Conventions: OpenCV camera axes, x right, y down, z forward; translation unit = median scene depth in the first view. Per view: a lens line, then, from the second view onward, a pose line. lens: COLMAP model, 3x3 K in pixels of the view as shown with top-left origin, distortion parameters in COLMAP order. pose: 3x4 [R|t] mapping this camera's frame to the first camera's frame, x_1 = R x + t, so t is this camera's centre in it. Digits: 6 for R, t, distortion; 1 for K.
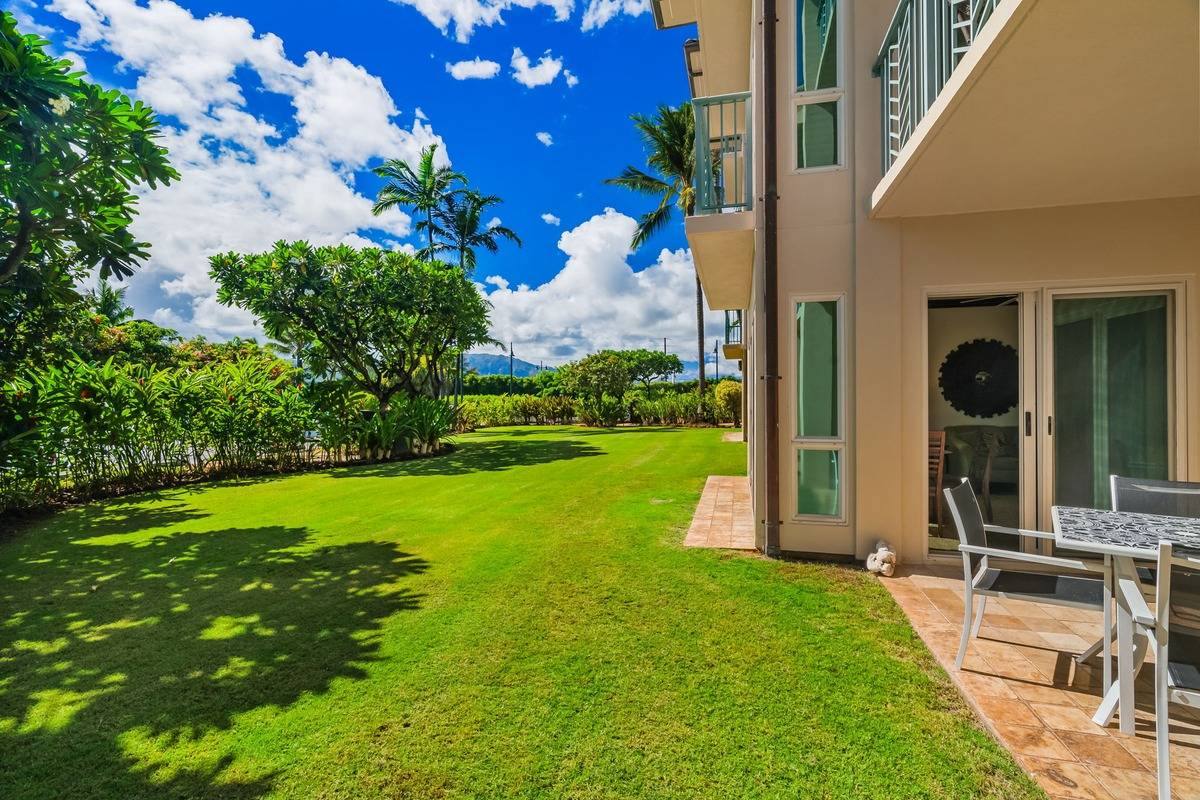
lens RADIAL K [[537.2, 0, 593.9], [0, 537.2, 392.6], [0, 0, 1]] dist [0.017684, 0.000303]
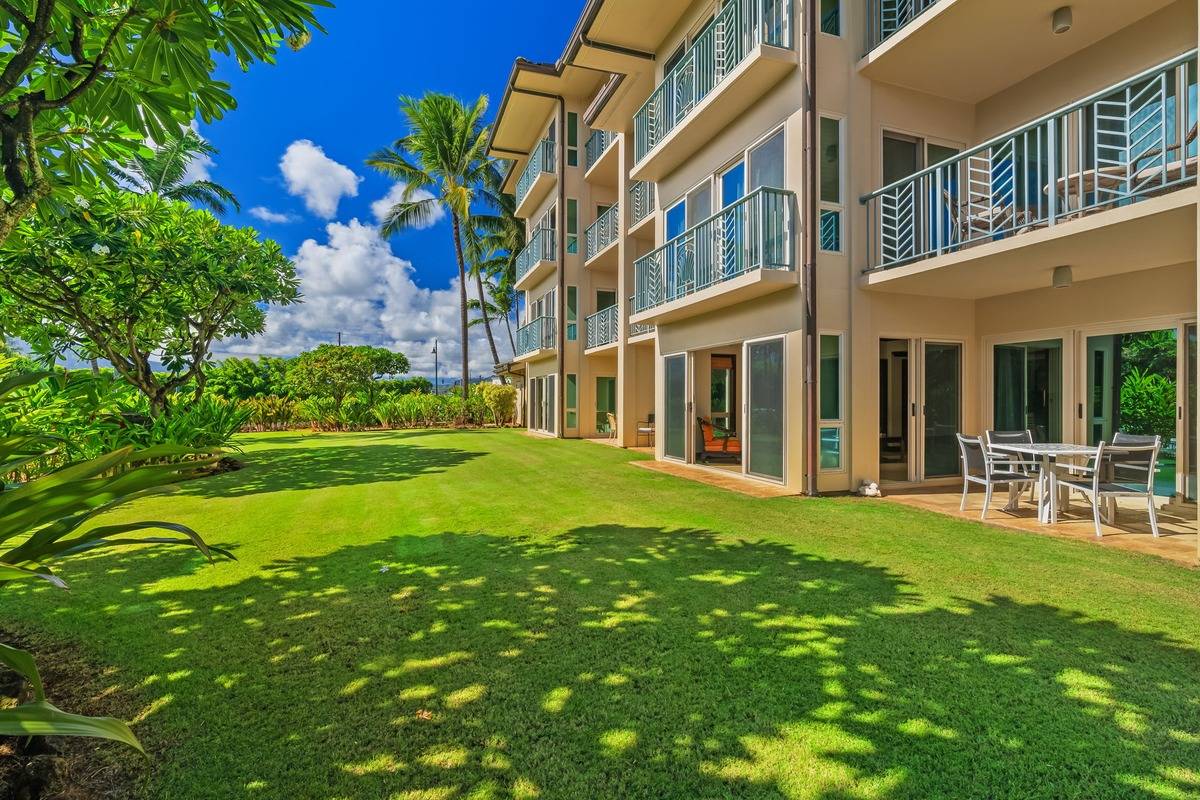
lens RADIAL K [[537.2, 0, 593.9], [0, 537.2, 392.6], [0, 0, 1]] dist [0.017684, 0.000303]
pose [[0.812173, 0.000317, 0.583417, -1.103991], [-0.000185, 1.000000, -0.000286, 0.002900], [-0.583417, 0.000125, 0.812173, 0.109516]]
